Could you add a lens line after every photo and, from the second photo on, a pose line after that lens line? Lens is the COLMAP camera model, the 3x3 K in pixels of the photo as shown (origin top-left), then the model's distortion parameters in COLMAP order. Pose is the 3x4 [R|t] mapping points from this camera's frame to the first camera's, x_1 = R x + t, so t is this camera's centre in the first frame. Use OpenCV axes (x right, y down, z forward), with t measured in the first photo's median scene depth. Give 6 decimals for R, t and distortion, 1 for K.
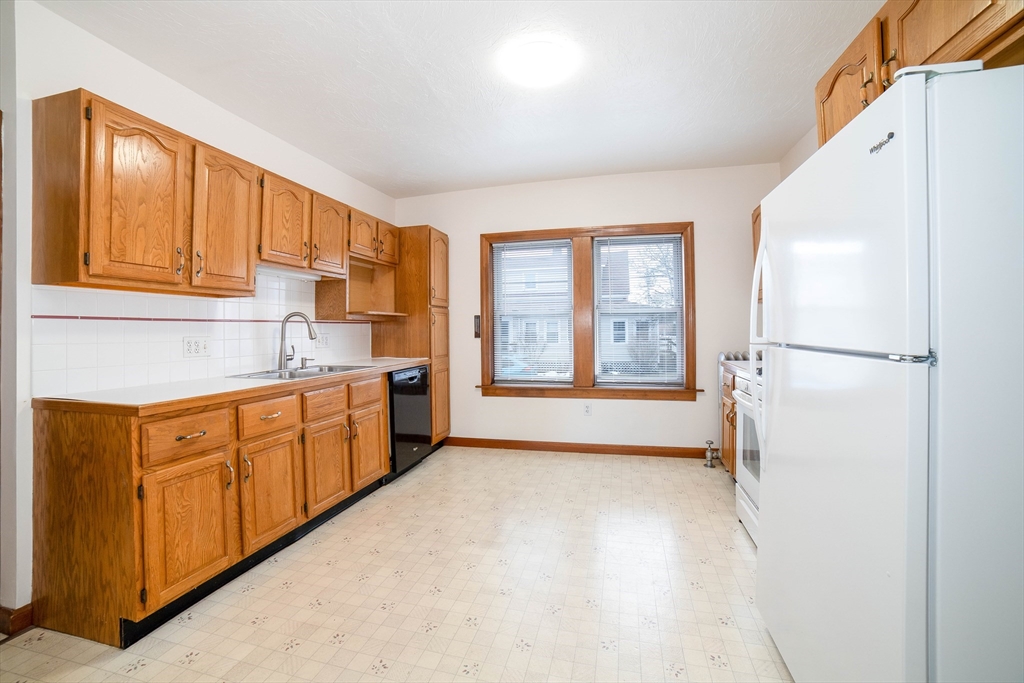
lens RADIAL K [[425.2, 0, 512.8], [0, 425.2, 329.5], [0, 0, 1]] dist [-0.114755, 0.040414]
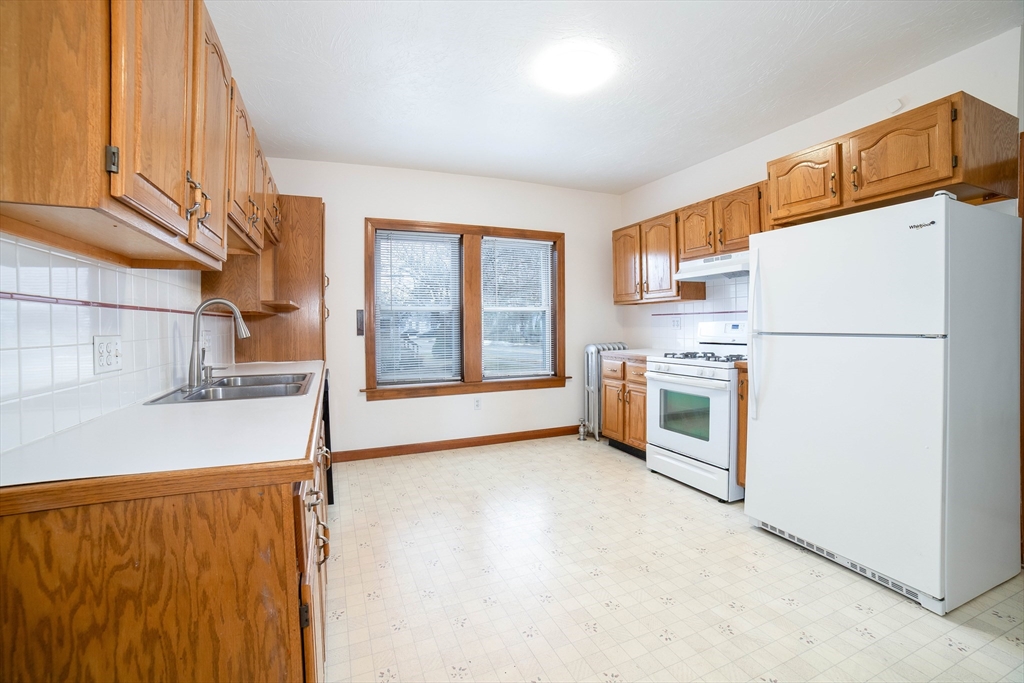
lens RADIAL K [[422.9, 0, 497.1], [0, 422.9, 330.6], [0, 0, 1]] dist [-0.113189, 0.039659]
pose [[0.800790, -0.003569, 0.598934, -0.500964], [-0.000329, 0.999979, 0.006399, 0.006033], [-0.598945, -0.005322, 0.800773, 0.186564]]
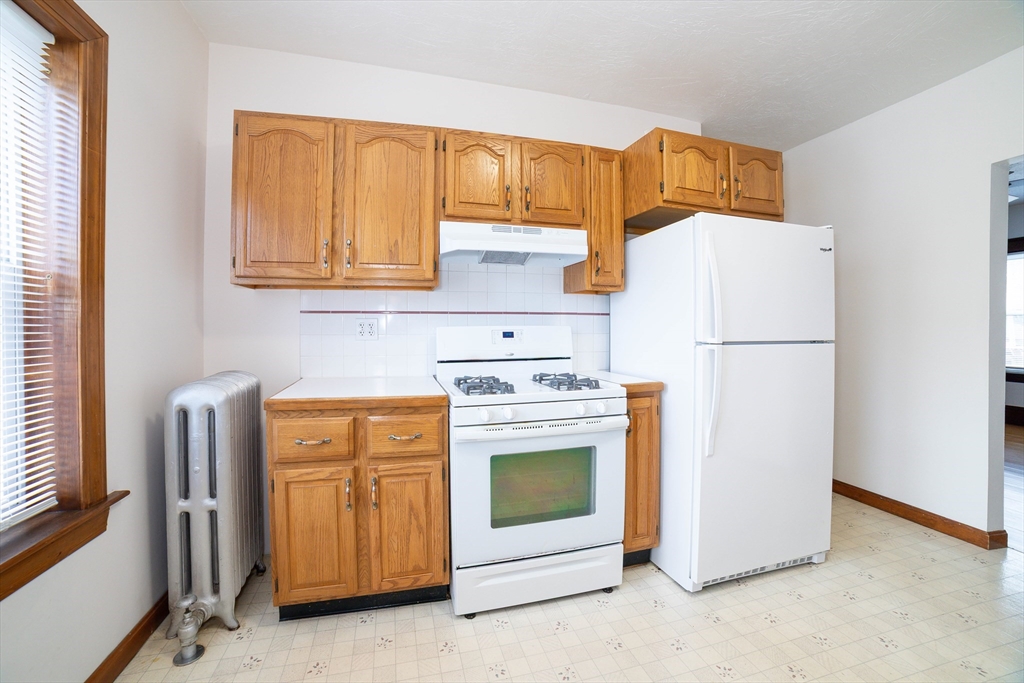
lens RADIAL K [[422.9, 0, 497.1], [0, 422.9, 330.6], [0, 0, 1]] dist [-0.113189, 0.039659]
pose [[-0.499161, 0.006458, 0.866485, -0.035193], [0.005331, 0.999976, -0.004382, -0.001200], [-0.866493, 0.002432, -0.499183, 1.020331]]
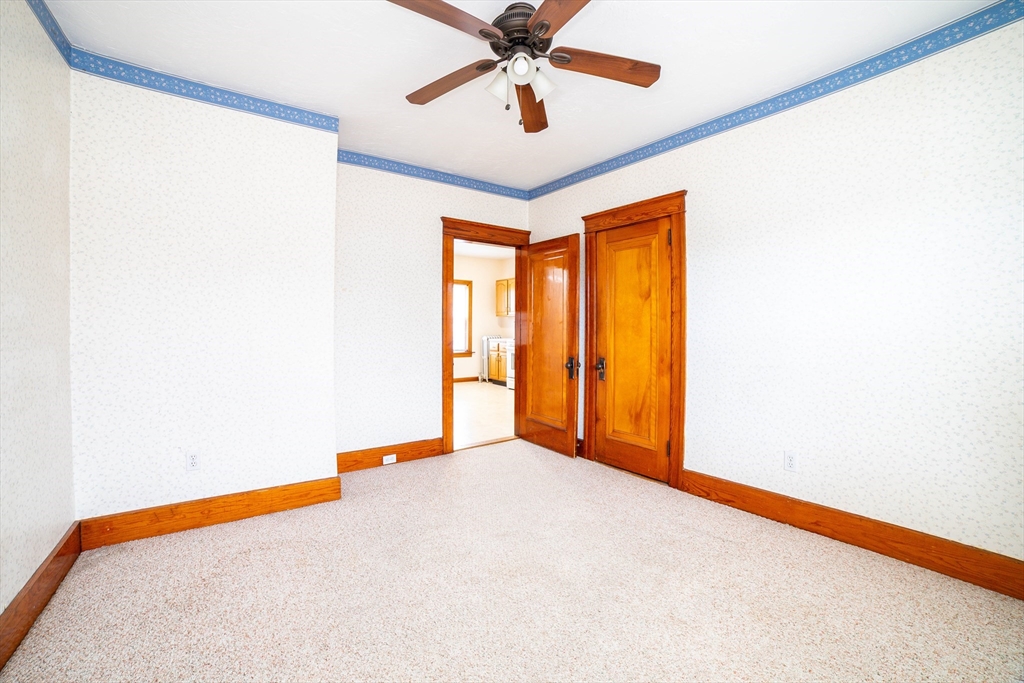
lens RADIAL K [[425.2, 0, 512.8], [0, 425.2, 329.5], [0, 0, 1]] dist [-0.114755, 0.040414]
pose [[0.618783, 0.006287, 0.785537, -1.547943], [-0.010212, 0.999948, 0.000041, 0.015021], [-0.785496, -0.008047, 0.618815, -0.804207]]
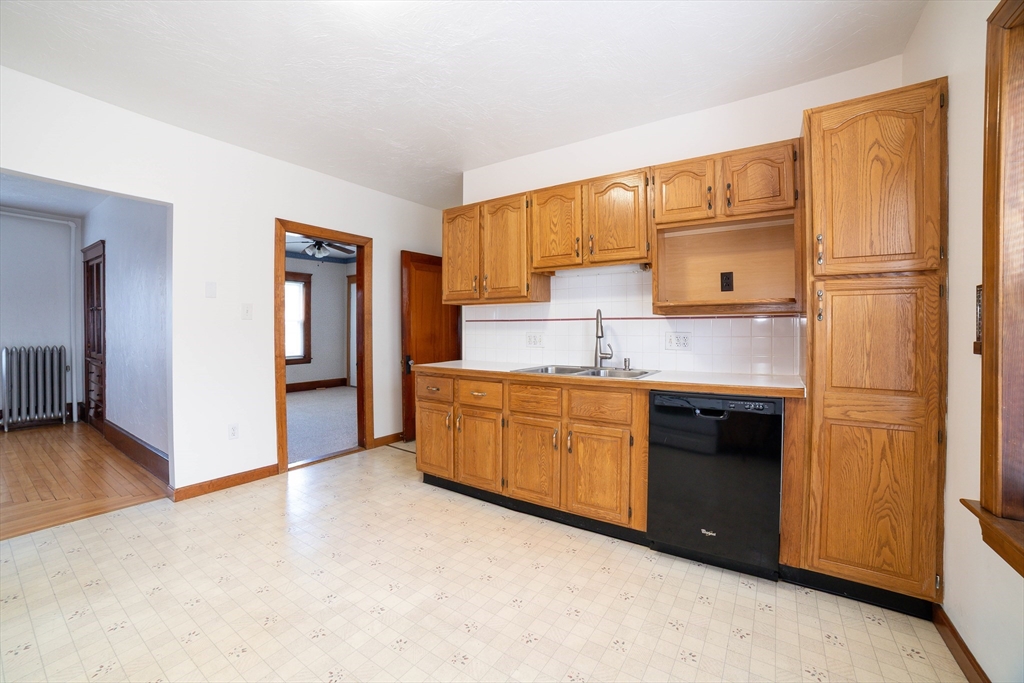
lens RADIAL K [[422.9, 0, 497.1], [0, 422.9, 330.6], [0, 0, 1]] dist [-0.113189, 0.039659]
pose [[-0.359101, 0.018951, -0.933106, 0.428912], [0.008322, 0.999819, 0.017103, -0.009290], [0.933261, -0.001623, -0.359194, 1.019306]]
